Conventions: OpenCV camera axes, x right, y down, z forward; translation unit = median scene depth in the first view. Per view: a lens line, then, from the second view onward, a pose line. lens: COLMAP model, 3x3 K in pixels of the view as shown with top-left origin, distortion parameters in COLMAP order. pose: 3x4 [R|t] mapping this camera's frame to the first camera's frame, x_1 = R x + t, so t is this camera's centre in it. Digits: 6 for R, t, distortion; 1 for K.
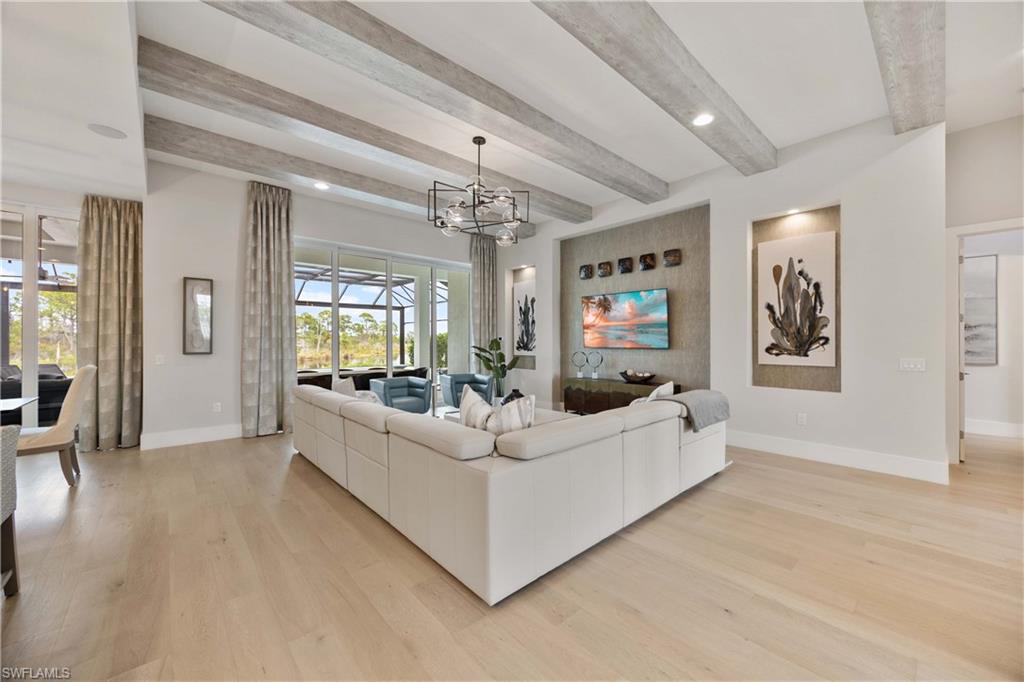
lens RADIAL K [[394.0, 0, 516.8], [0, 394.0, 342.0], [0, 0, 1]] dist [0.000648, 0.000199]
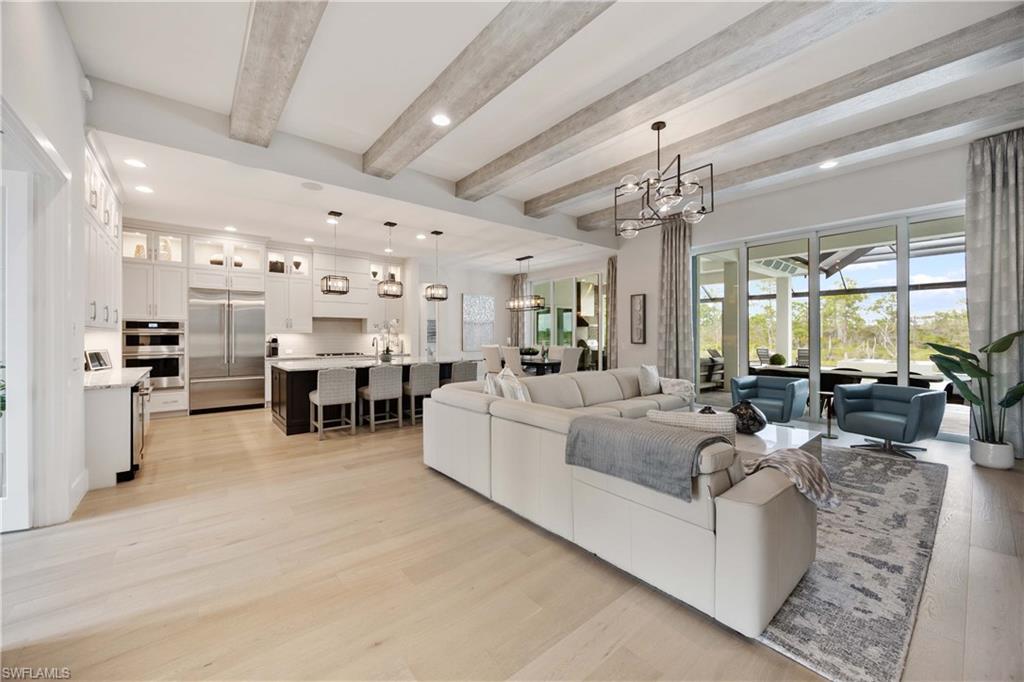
lens RADIAL K [[394.0, 0, 517.4], [0, 394.0, 334.8], [0, 0, 1]] dist [0.000648, 0.000199]
pose [[-0.051368, 0.000551, -0.998680, 1.062923], [-0.002427, 0.999997, 0.000677, -0.003804], [0.998677, 0.002459, -0.051367, 0.856934]]
